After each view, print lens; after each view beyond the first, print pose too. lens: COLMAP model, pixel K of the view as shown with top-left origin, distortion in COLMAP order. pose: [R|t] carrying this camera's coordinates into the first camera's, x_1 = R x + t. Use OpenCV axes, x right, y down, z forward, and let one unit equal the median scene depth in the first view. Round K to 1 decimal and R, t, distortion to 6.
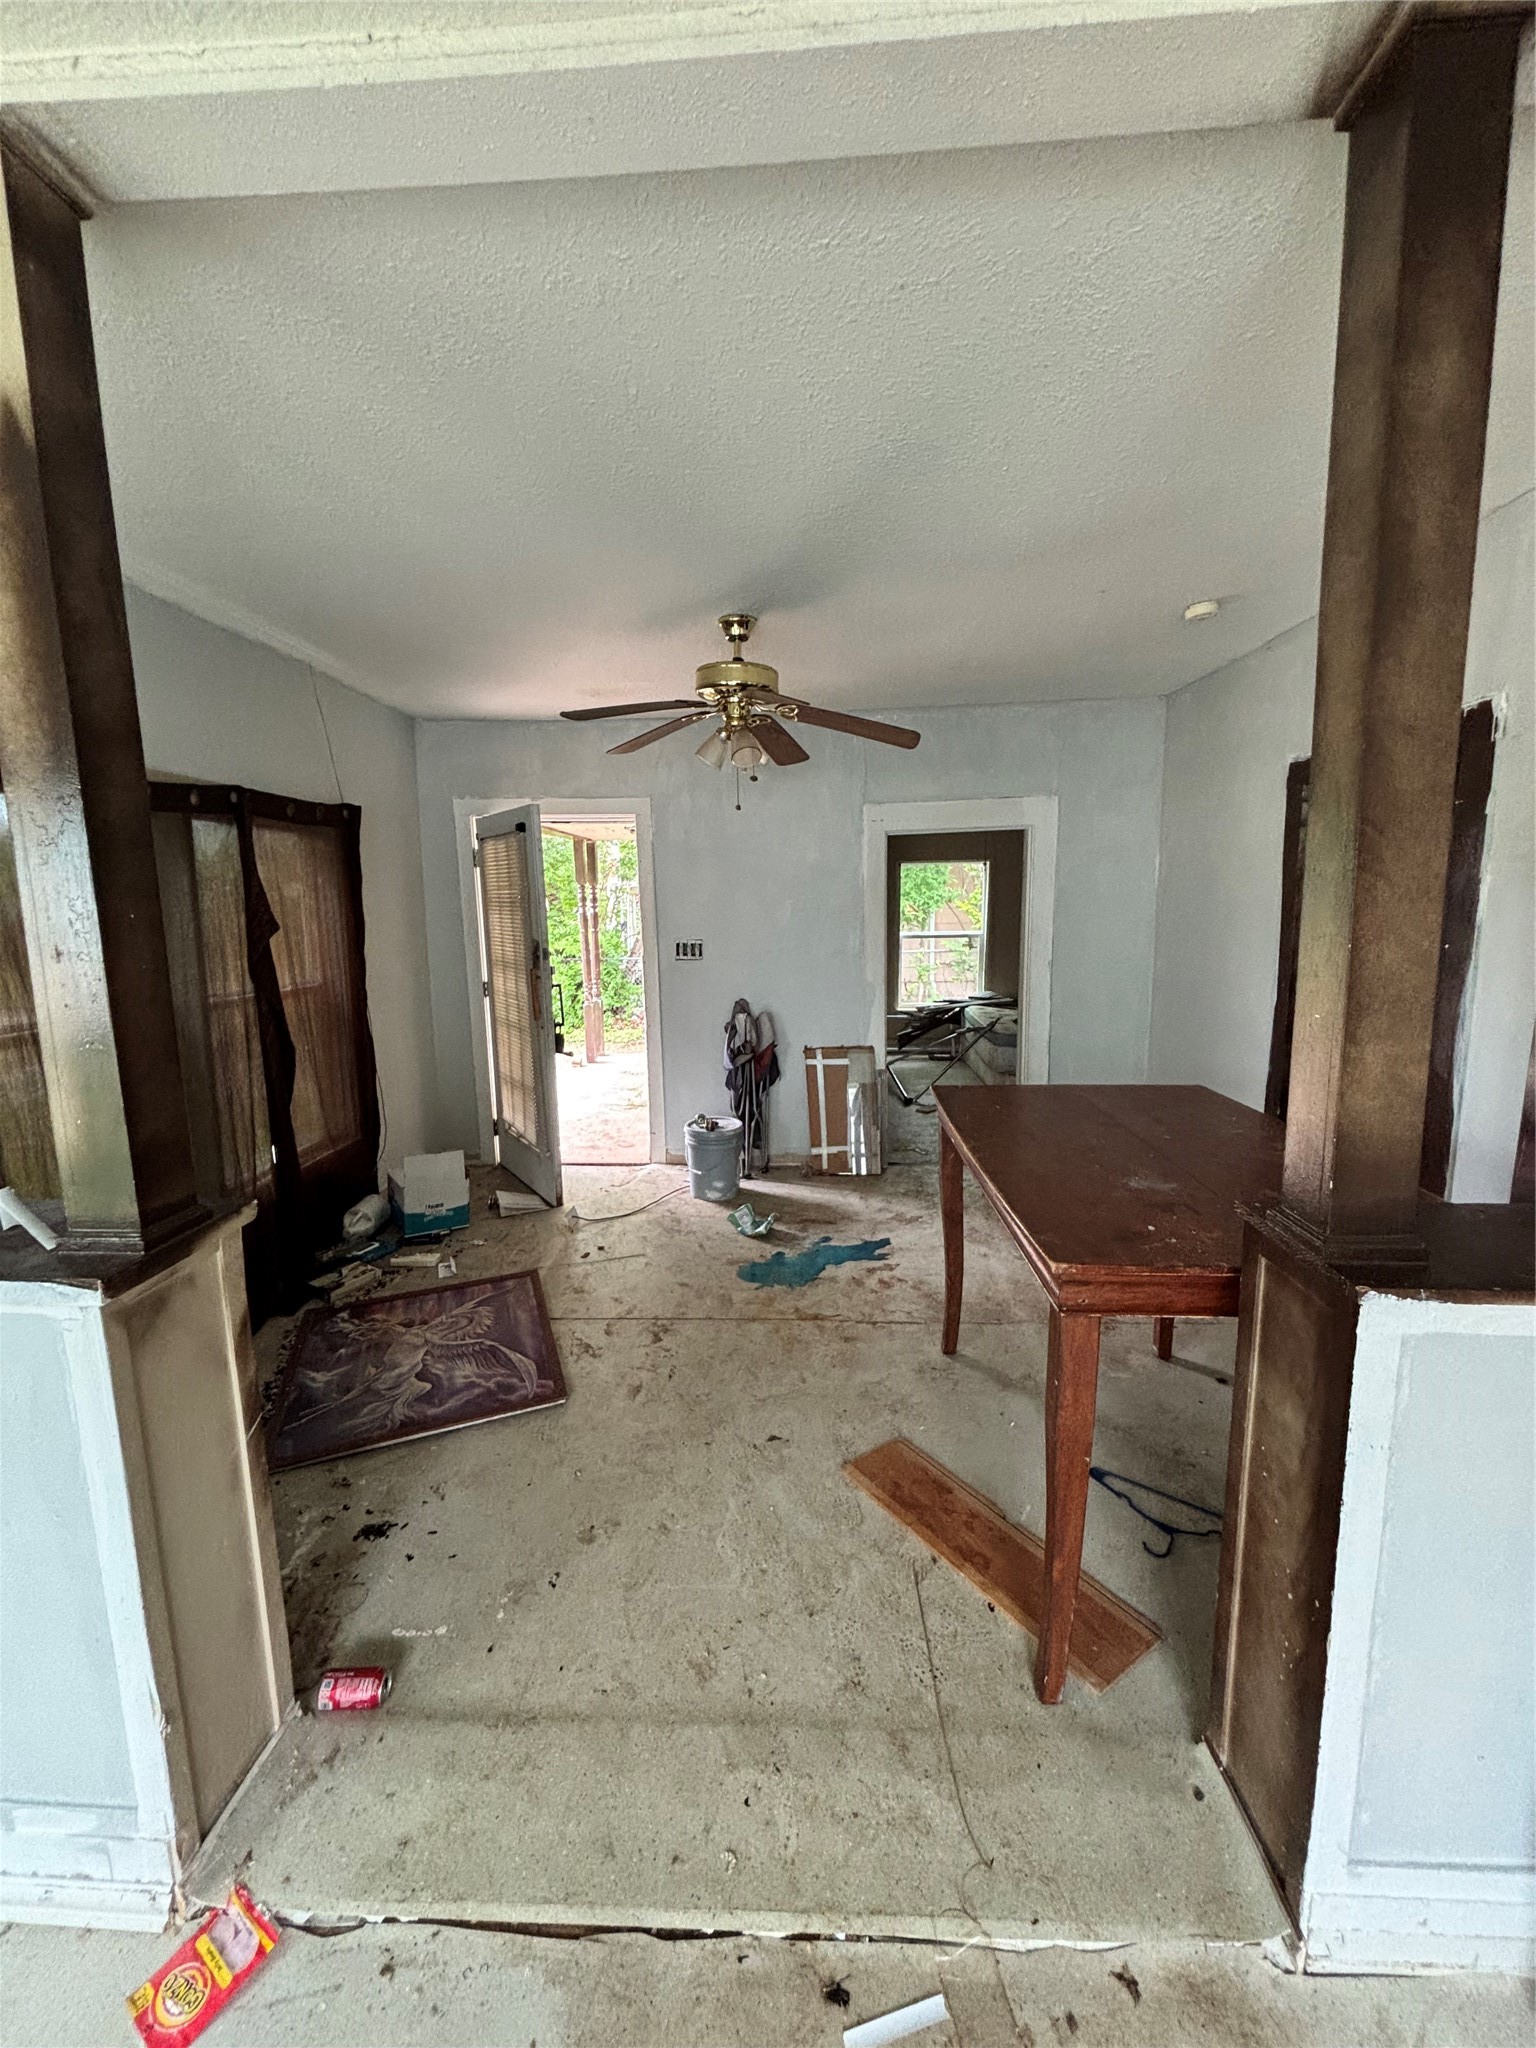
lens RADIAL K [[827.7, 0, 769.1], [0, 827.7, 1027.9], [0, 0, 1]] dist [0.006028, -0.000312]
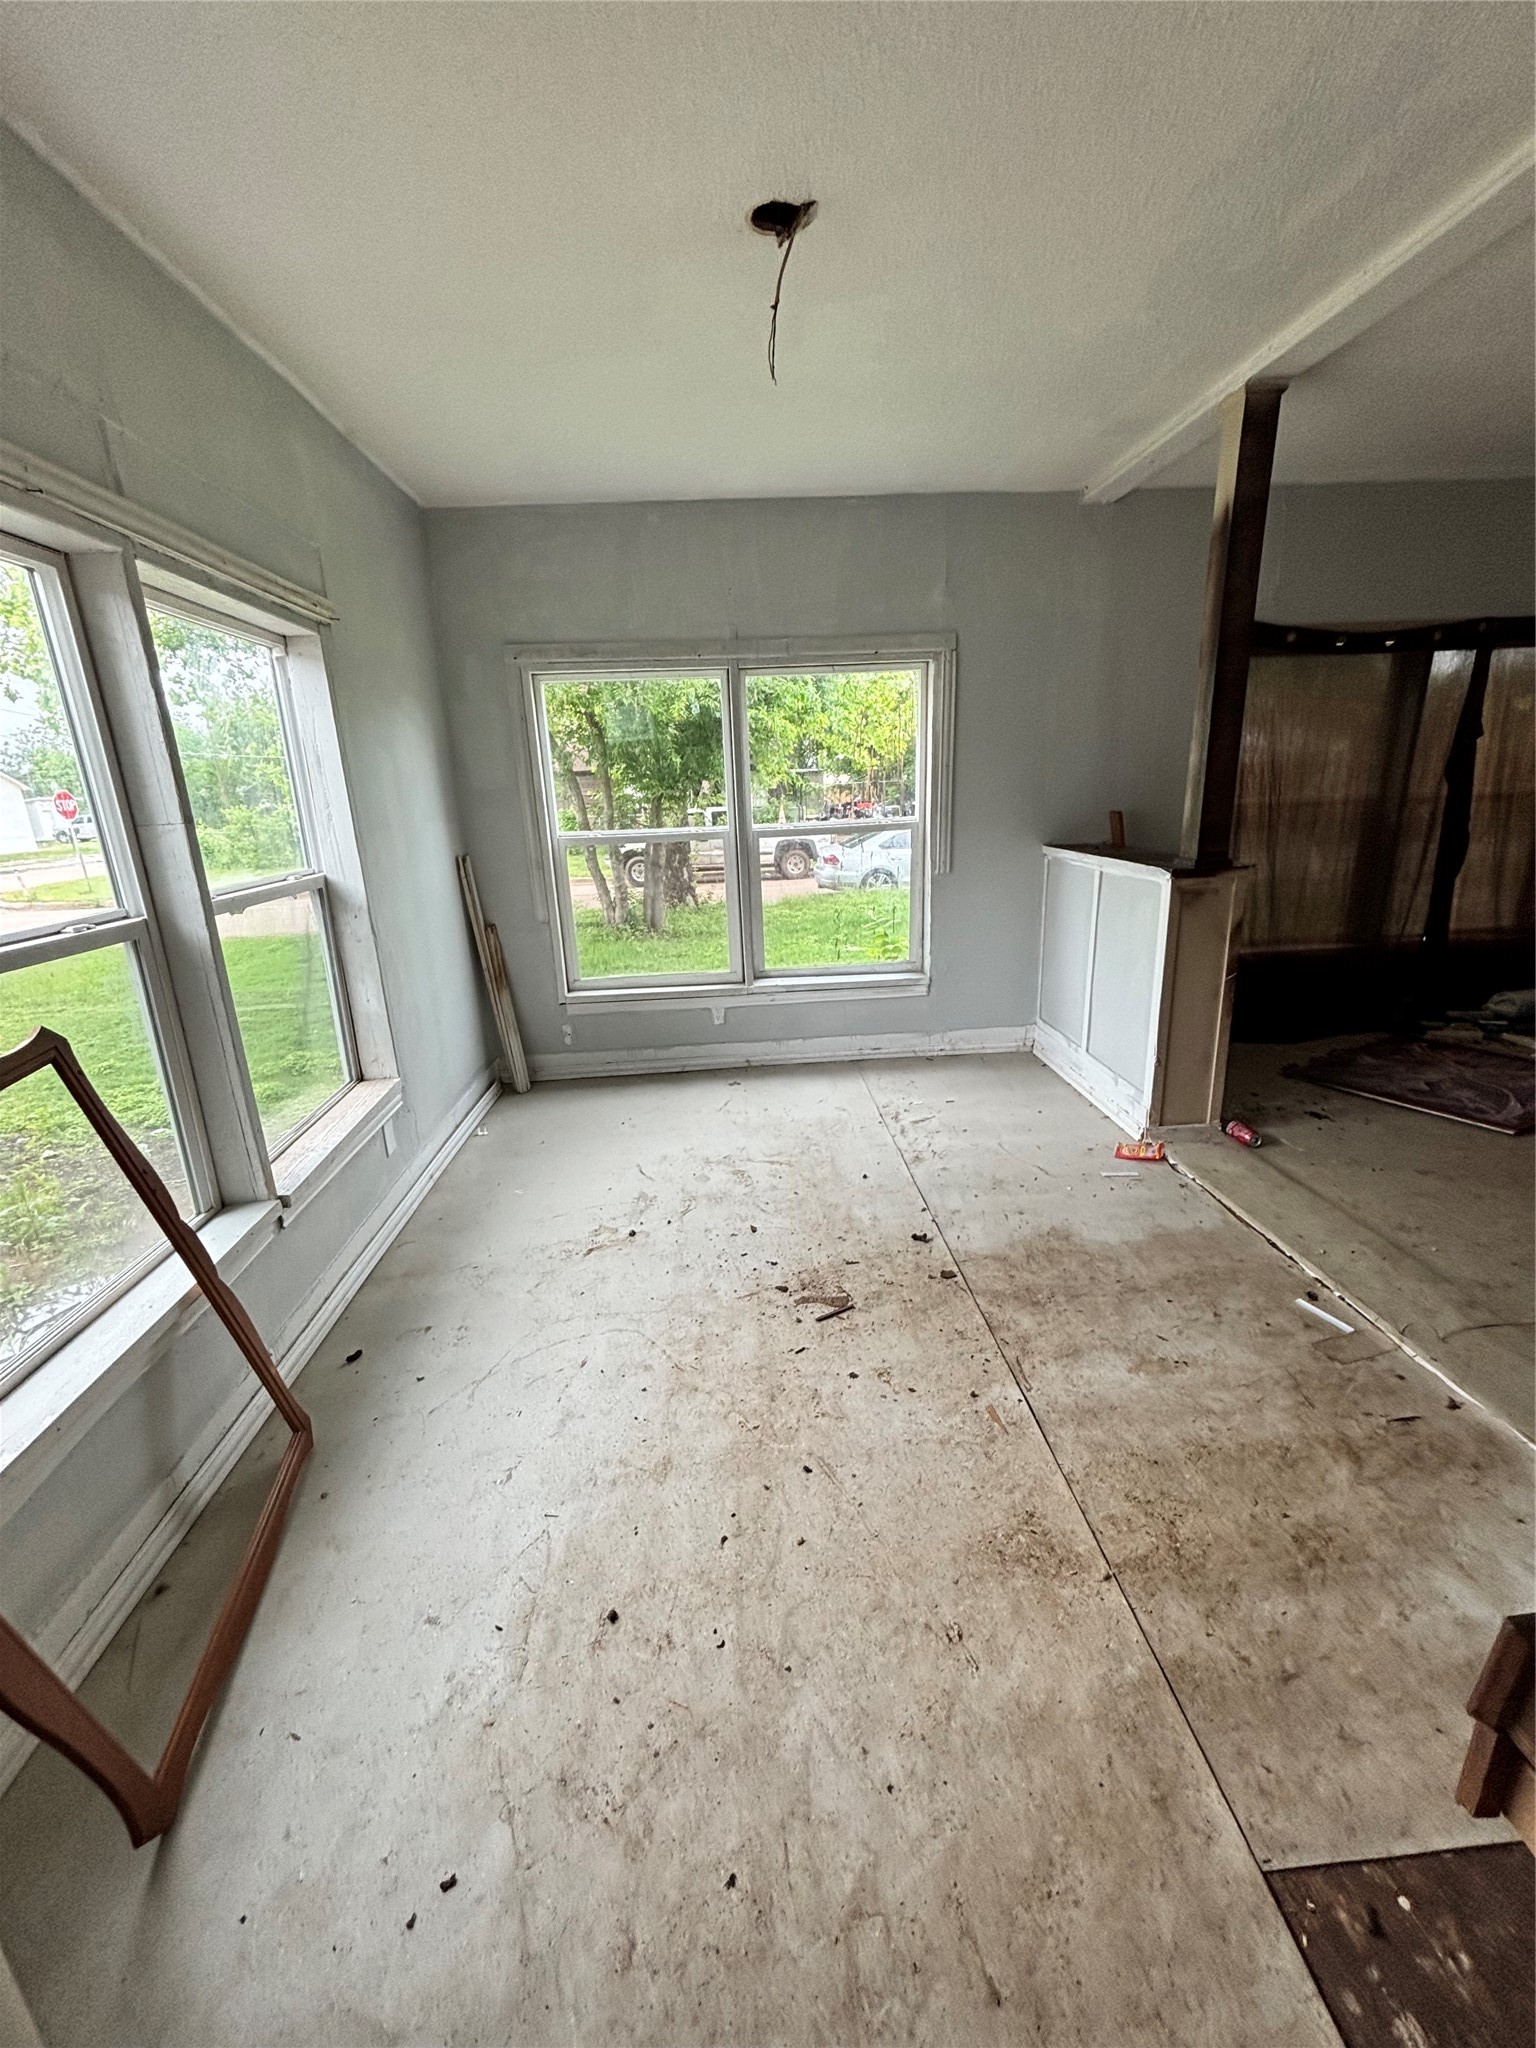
lens RADIAL K [[829.2, 0, 771.2], [0, 829.2, 1041.5], [0, 0, 1]] dist [0.000586, 0.003161]
pose [[0.115885, 0.299722, -0.946962, 1.180847], [-0.108768, 0.951481, 0.287842, 0.147072], [0.987289, 0.069642, 0.142863, -0.401596]]
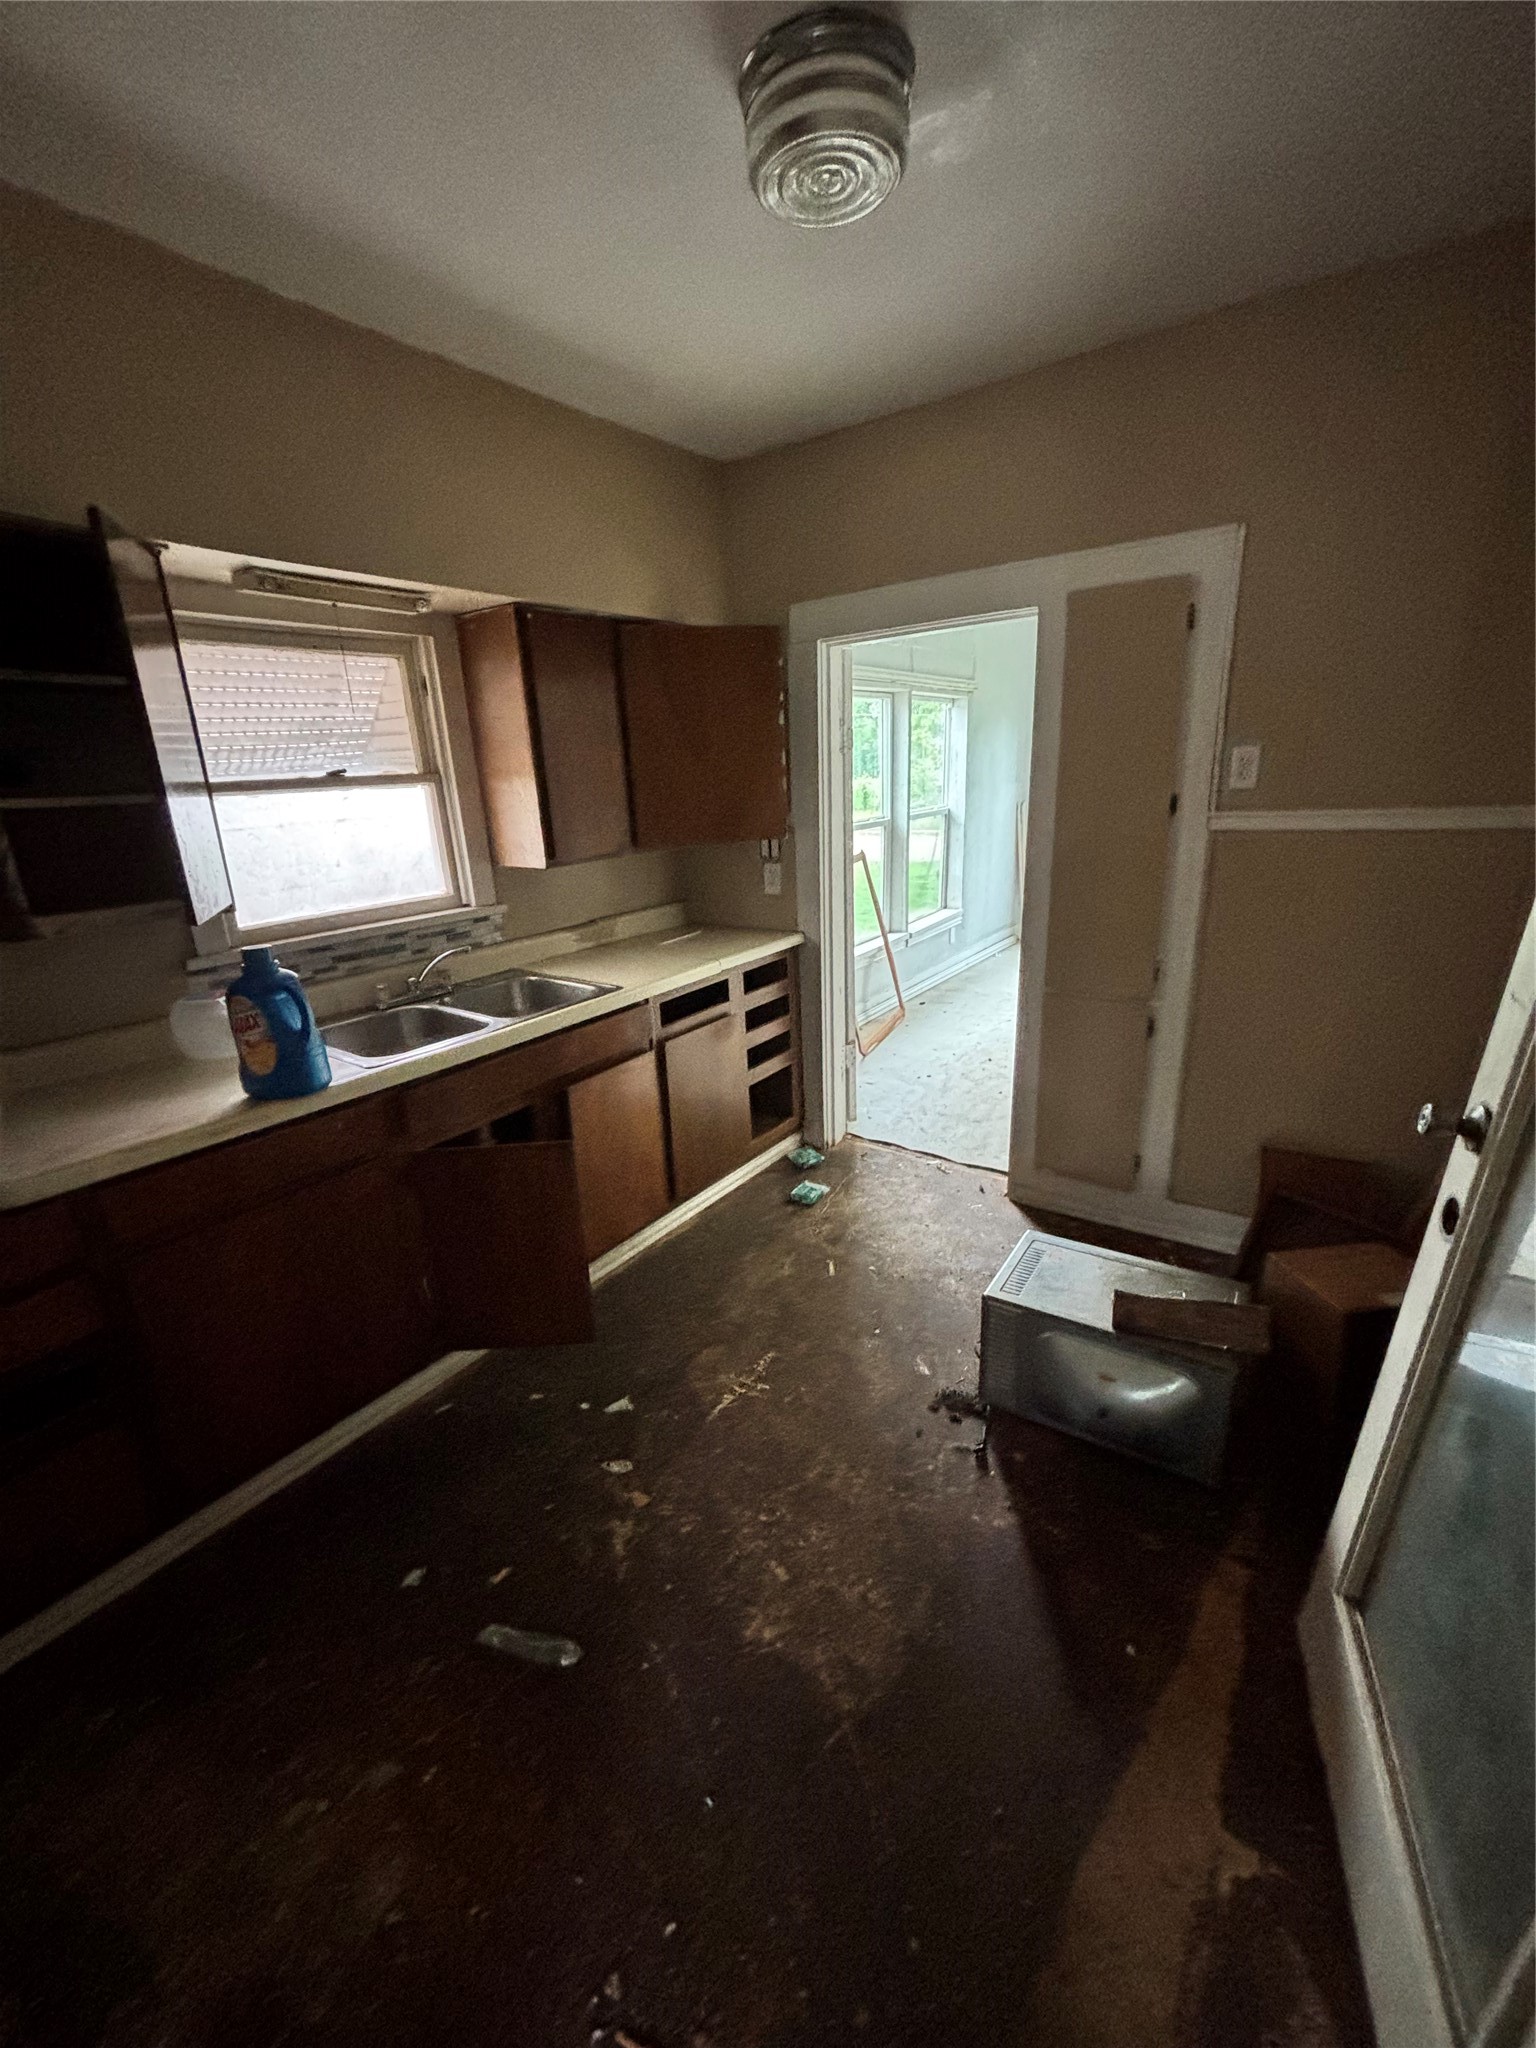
lens RADIAL K [[833.0, 0, 765.3], [0, 833.0, 1038.8], [0, 0, 1]] dist [0.007029, -0.000468]
pose [[-0.541438, 0.290703, -0.788883, 3.806843], [-0.073492, 0.918363, 0.388856, -0.107862], [0.837523, 0.268518, -0.475872, 0.552312]]
